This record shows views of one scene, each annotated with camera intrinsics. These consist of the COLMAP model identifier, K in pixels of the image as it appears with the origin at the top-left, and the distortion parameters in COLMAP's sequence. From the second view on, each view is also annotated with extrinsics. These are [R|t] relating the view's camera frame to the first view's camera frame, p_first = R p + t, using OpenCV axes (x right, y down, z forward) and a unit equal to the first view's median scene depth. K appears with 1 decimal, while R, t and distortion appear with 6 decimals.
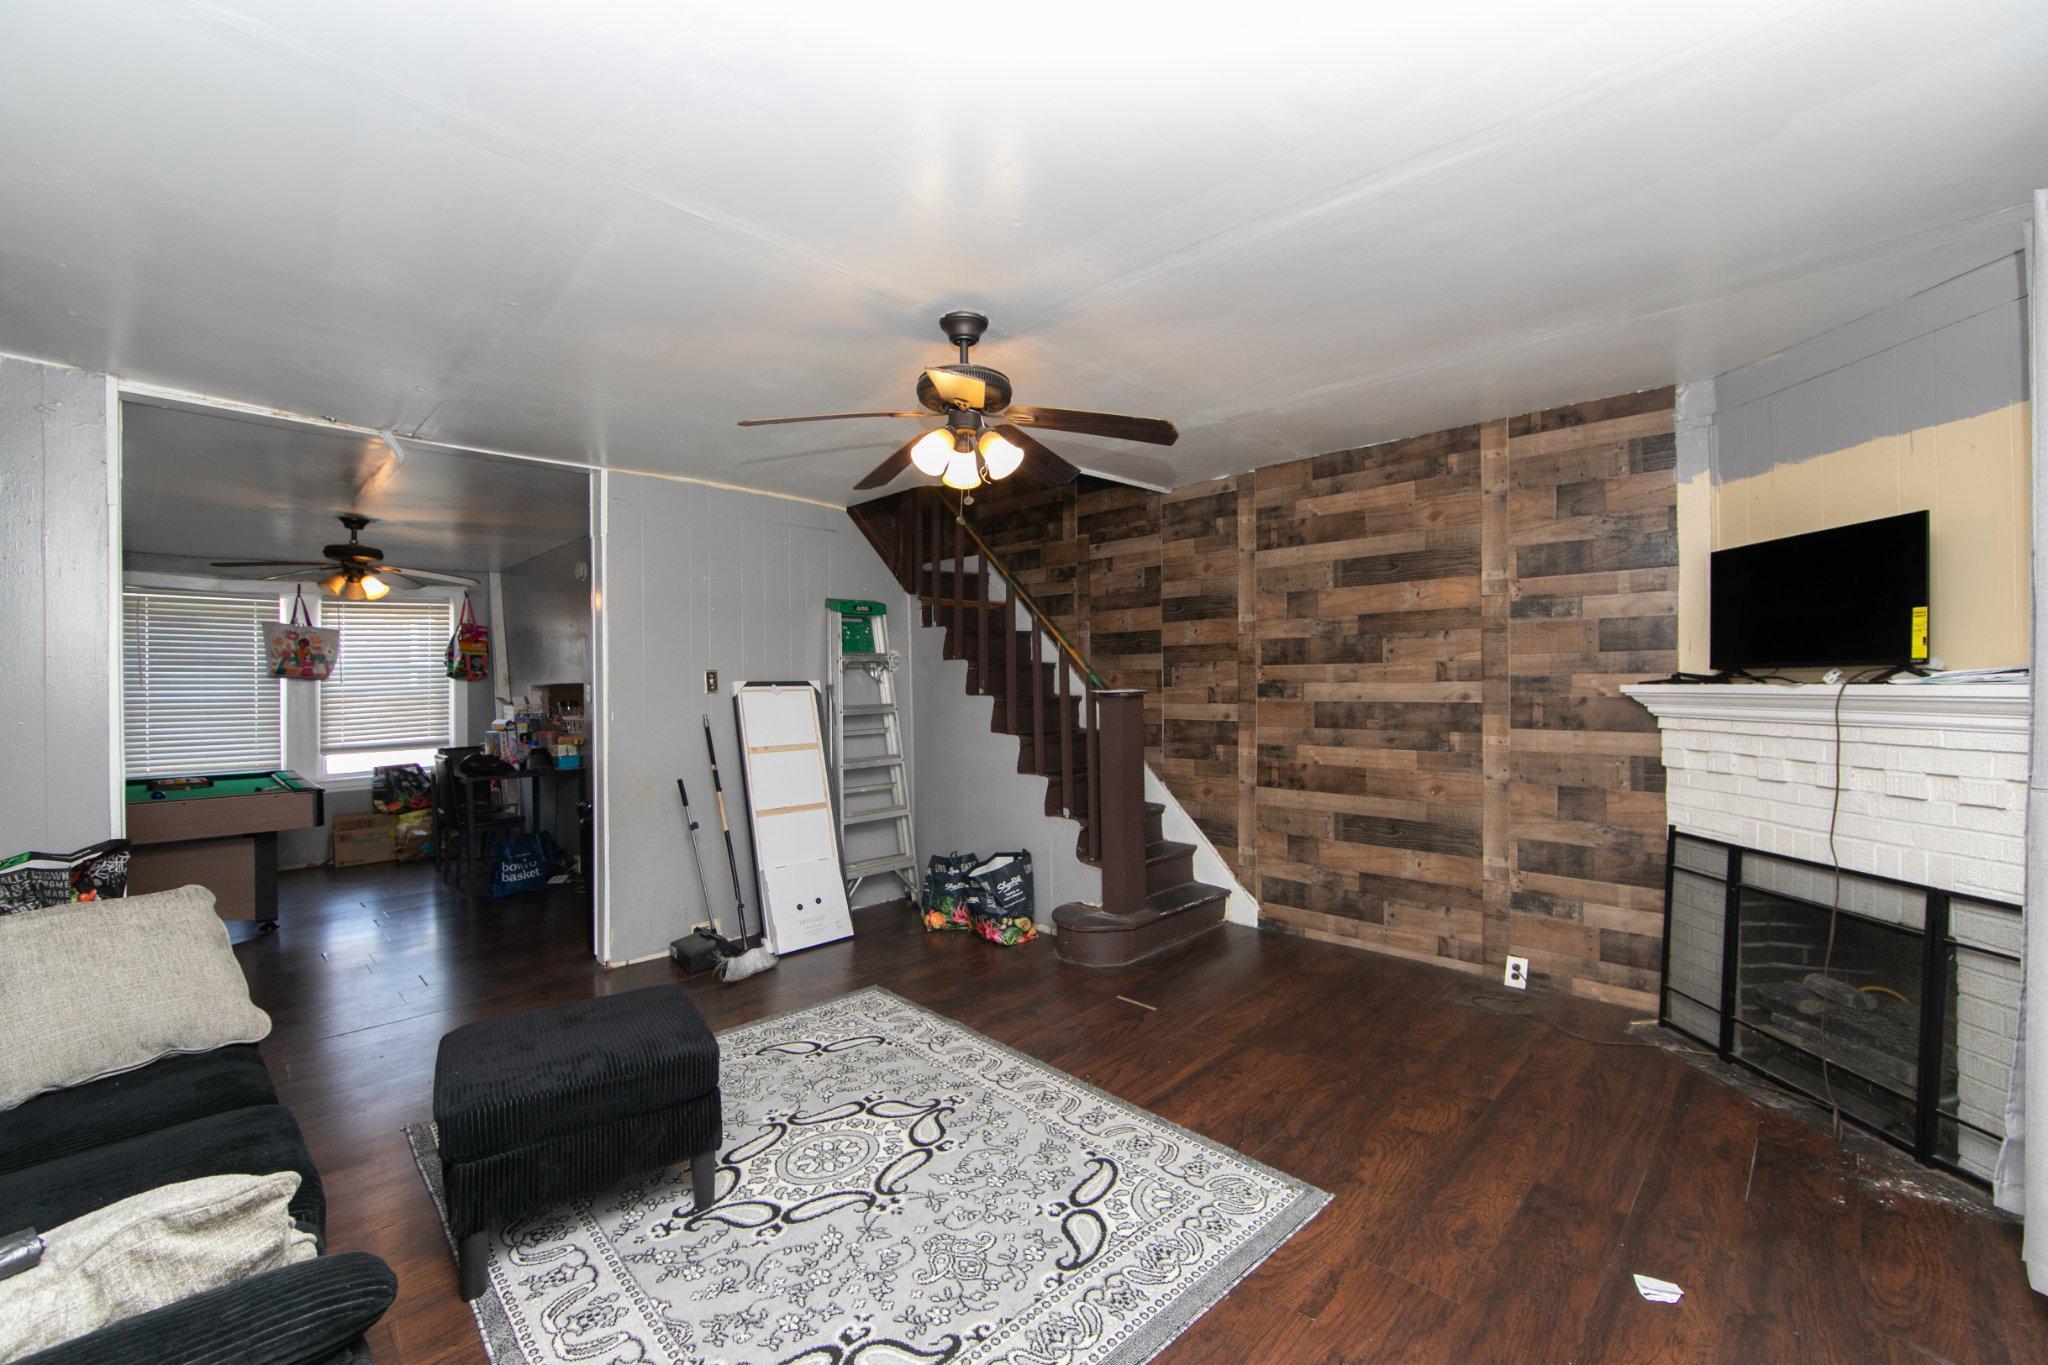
lens RADIAL K [[820.9, 0, 1037.4], [0, 820.9, 683.5], [0, 0, 1]] dist [-0.003359, 0.000827]
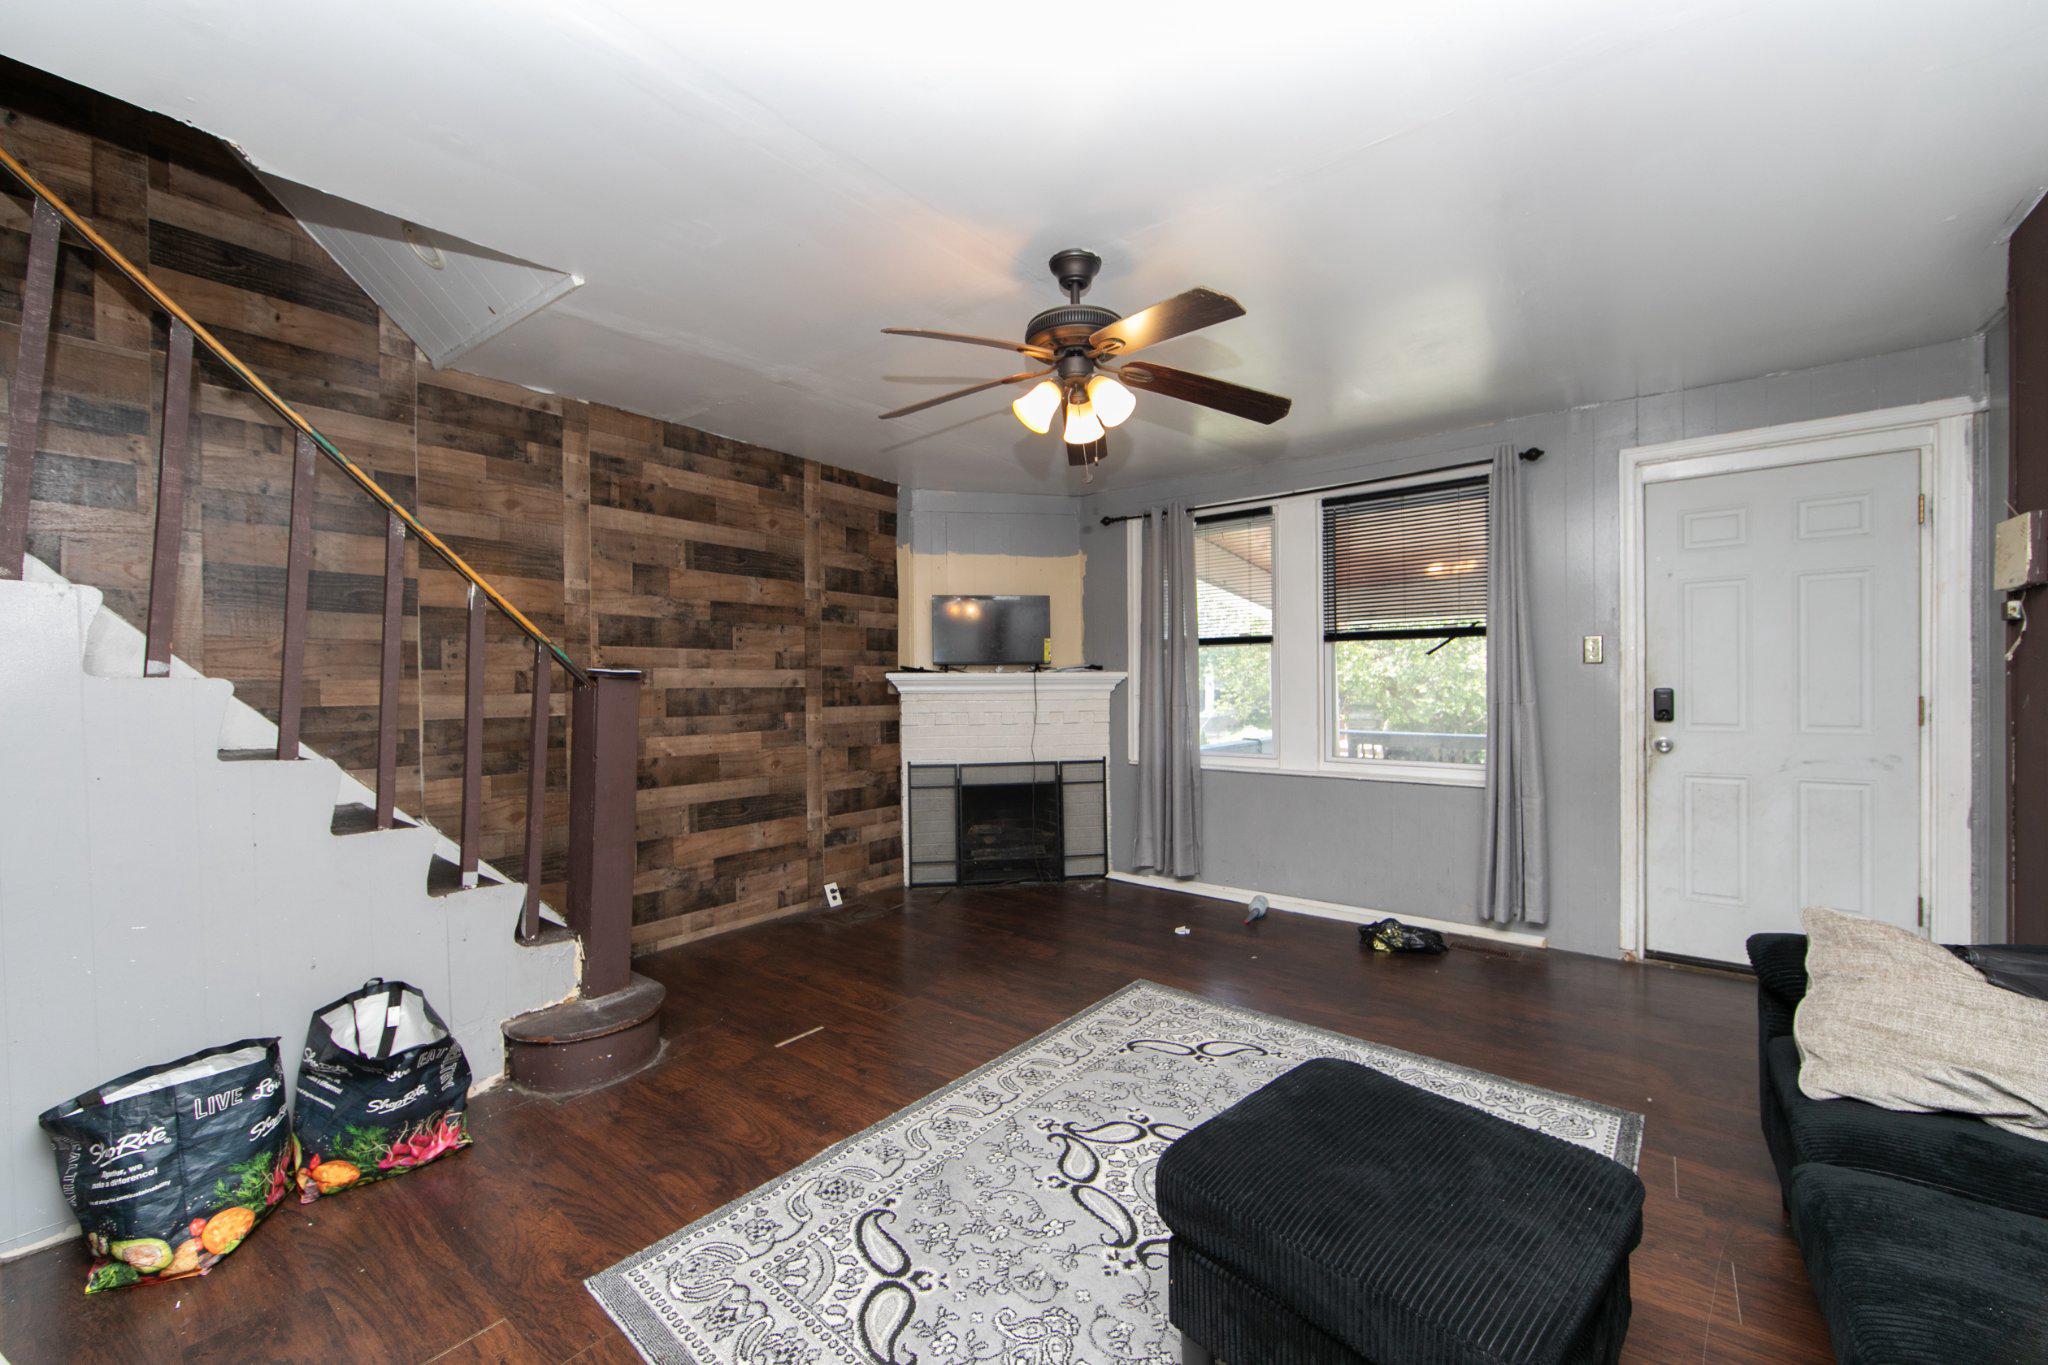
lens RADIAL K [[814.3, 0, 1020.5], [0, 814.3, 688.8], [0, 0, 1]] dist [-0.001189, 0.000129]
pose [[-0.113280, 0.005080, 0.993550, -0.720539], [0.007507, 0.999963, -0.004257, 0.034415], [-0.993535, 0.006976, -0.113314, 0.841302]]
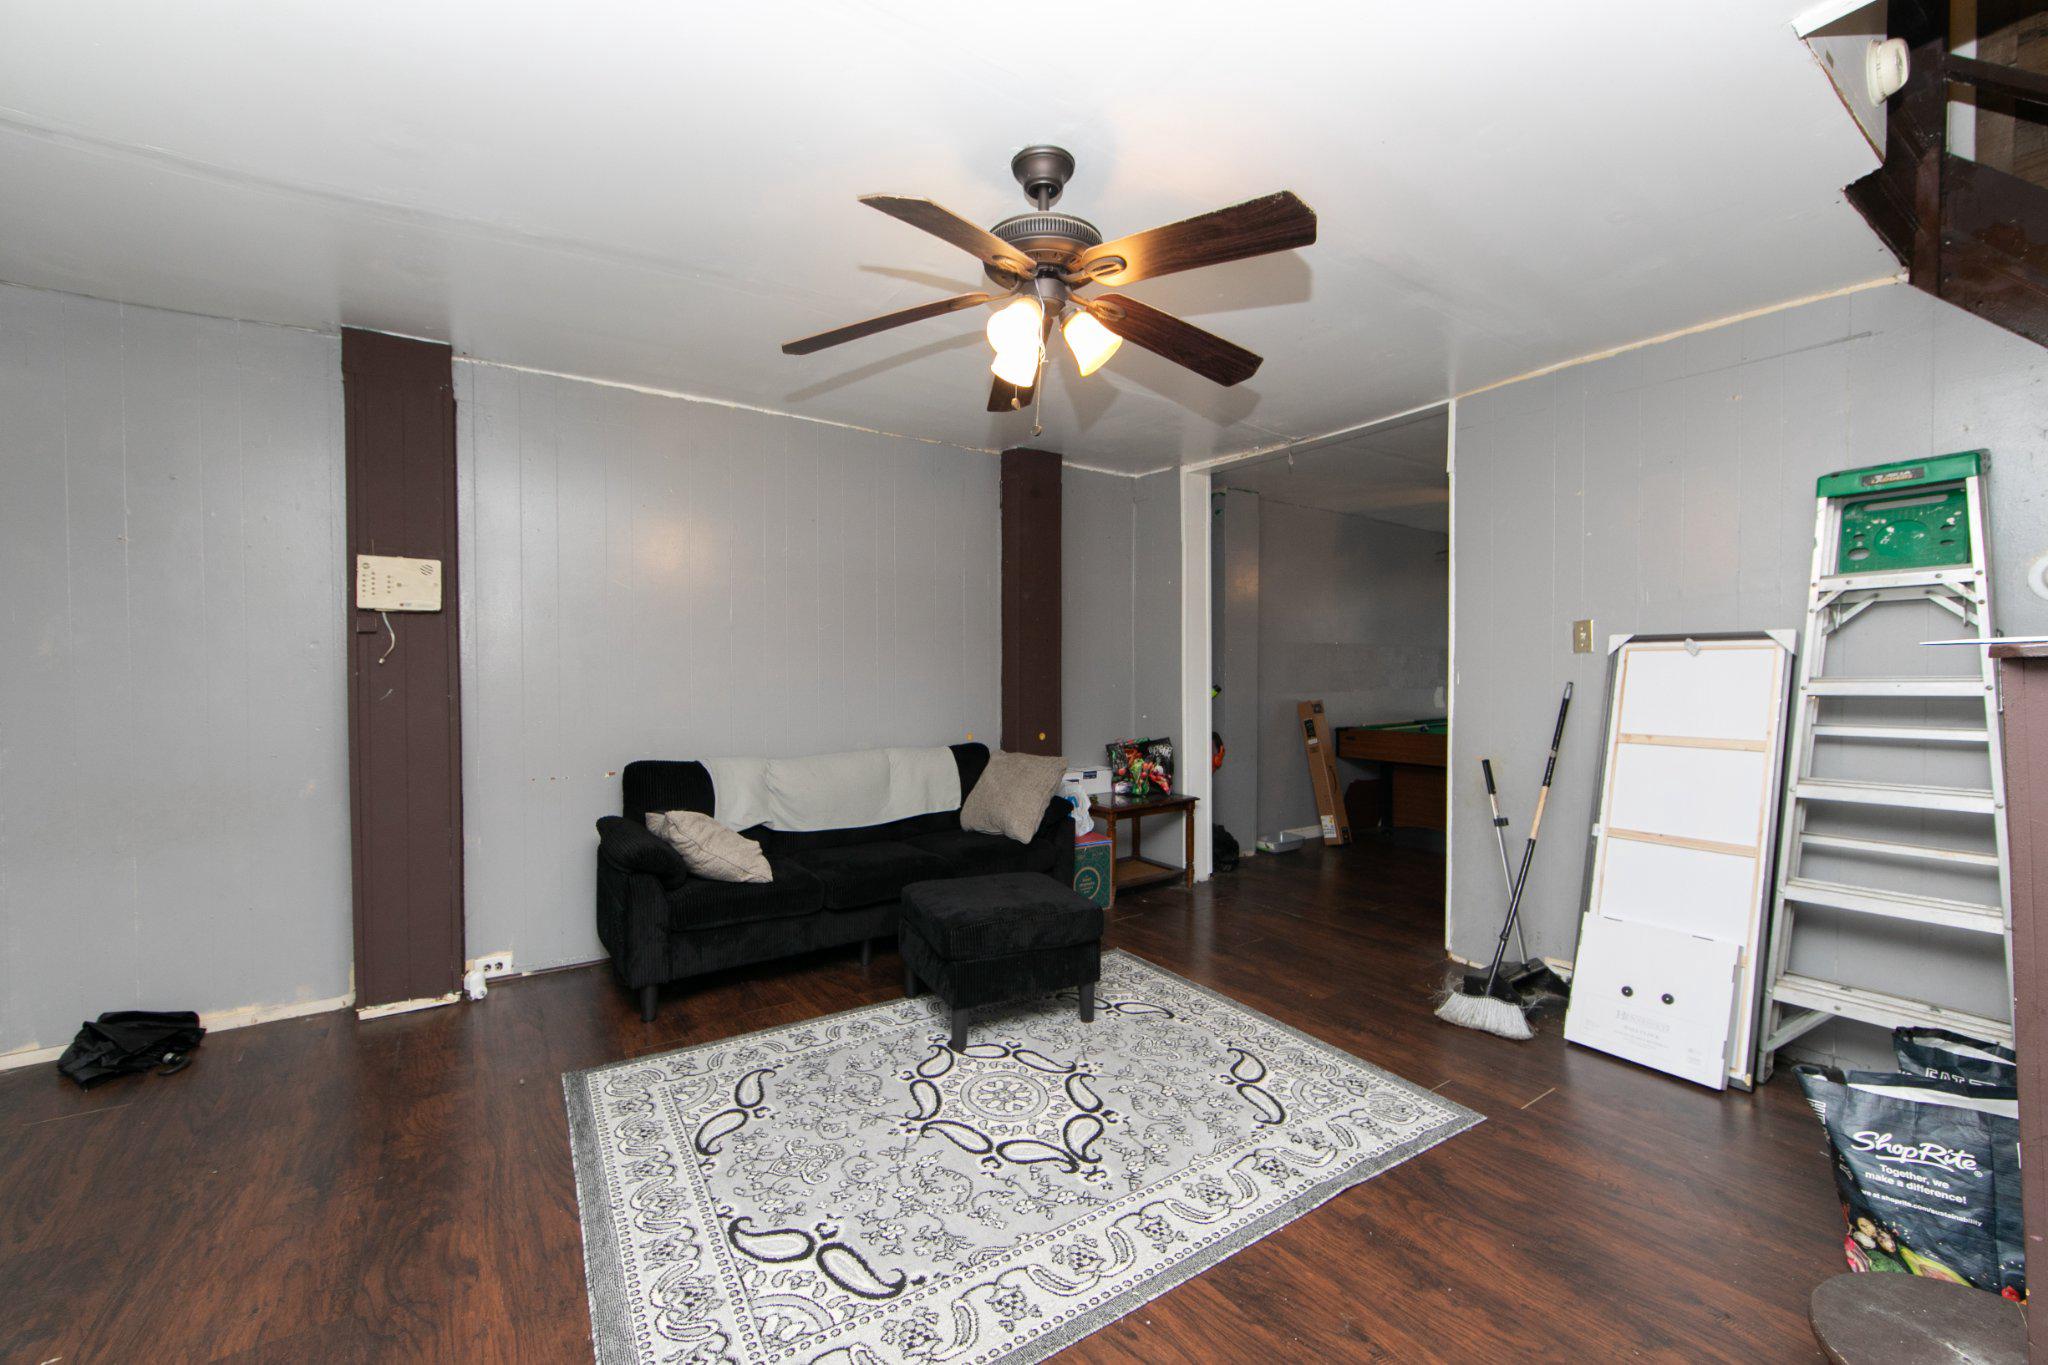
lens RADIAL K [[820.9, 0, 1037.4], [0, 820.9, 683.5], [0, 0, 1]] dist [-0.003359, 0.000827]
pose [[-0.179658, 0.034866, -0.983111, 0.489505], [0.007883, 0.999391, 0.034003, 0.013478], [0.983698, -0.001641, -0.179823, 0.813445]]
